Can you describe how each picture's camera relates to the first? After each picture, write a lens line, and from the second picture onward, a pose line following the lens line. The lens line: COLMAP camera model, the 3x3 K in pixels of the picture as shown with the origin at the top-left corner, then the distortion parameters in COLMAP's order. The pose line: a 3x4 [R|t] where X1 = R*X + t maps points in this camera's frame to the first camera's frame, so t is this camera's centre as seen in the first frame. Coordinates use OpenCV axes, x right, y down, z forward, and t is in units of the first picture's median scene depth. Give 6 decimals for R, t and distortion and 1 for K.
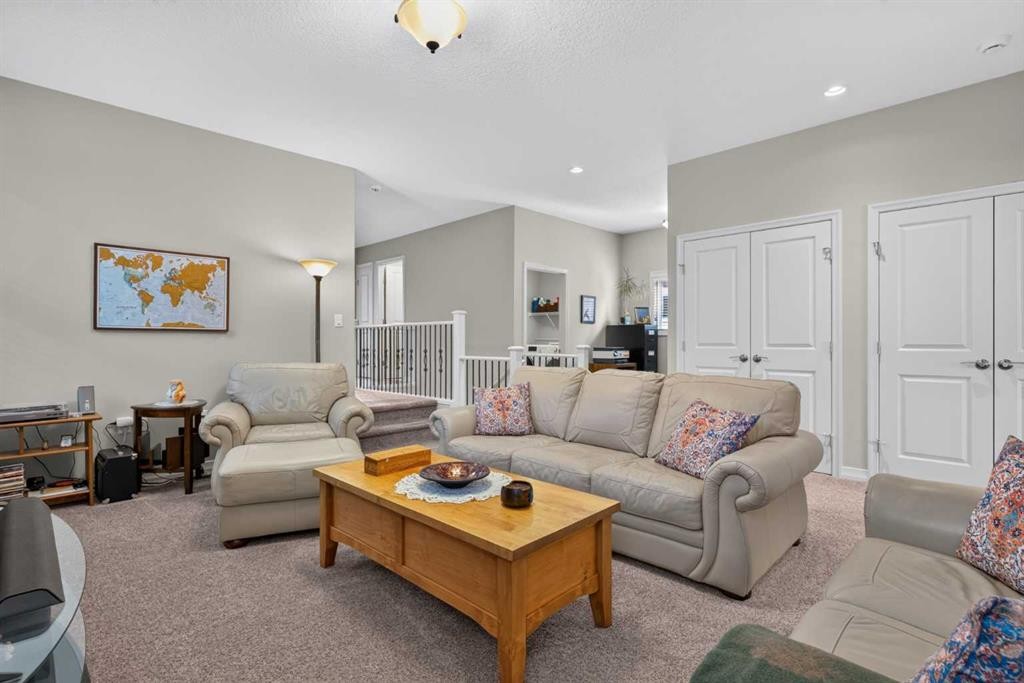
lens RADIAL K [[494.3, 0, 512.0], [0, 494.3, 341.5], [0, 0, 1]] dist [0.001536, 0.000159]
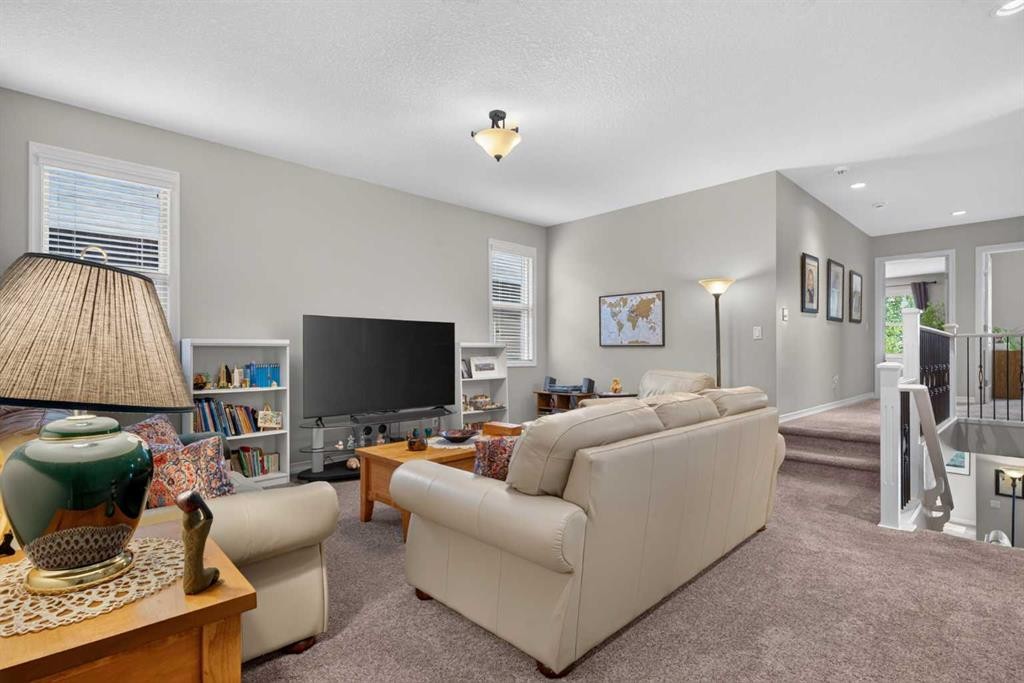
lens RADIAL K [[500.1, 0, 510.5], [0, 500.1, 359.0], [0, 0, 1]] dist [-0.001413, 0.000015]
pose [[-0.037037, 0.009798, -0.999266, 0.842848], [-0.009543, 0.999903, 0.010158, 0.005367], [0.999268, 0.009912, -0.036940, 0.683938]]
